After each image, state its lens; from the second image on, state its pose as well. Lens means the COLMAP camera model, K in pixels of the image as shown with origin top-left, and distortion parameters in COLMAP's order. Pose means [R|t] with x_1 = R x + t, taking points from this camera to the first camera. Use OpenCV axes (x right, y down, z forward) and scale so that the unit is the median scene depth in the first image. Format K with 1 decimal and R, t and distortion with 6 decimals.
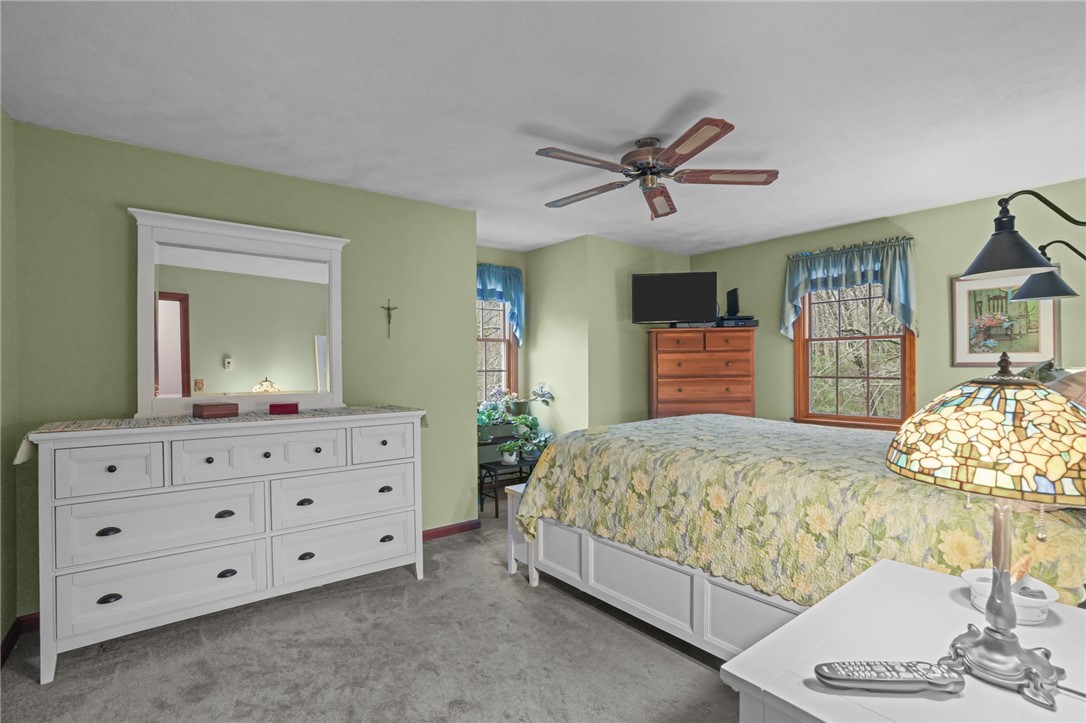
lens RADIAL K [[507.0, 0, 543.0], [0, 507.0, 361.5], [0, 0, 1]] dist [-0.074713, 0.022497]
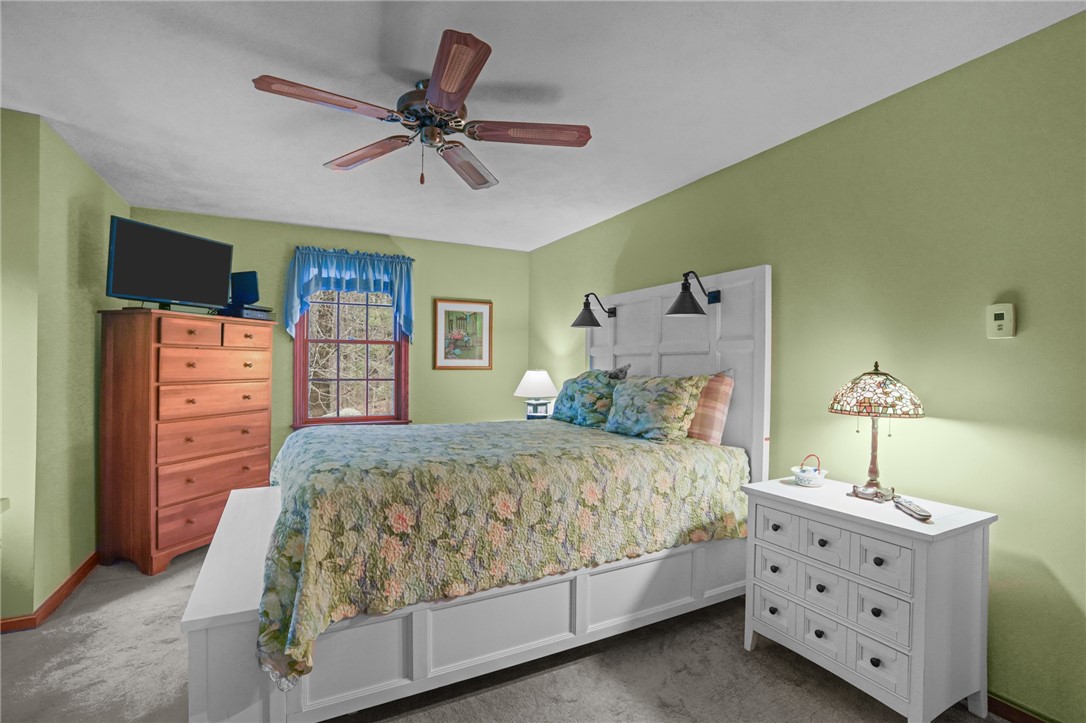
lens RADIAL K [[507.0, 0, 543.0], [0, 507.0, 361.5], [0, 0, 1]] dist [-0.074713, 0.022497]
pose [[0.177778, 0.018765, 0.983892, -0.516838], [-0.010702, 0.999796, -0.017135, 0.012652], [-0.984012, -0.007484, 0.177942, 0.659048]]
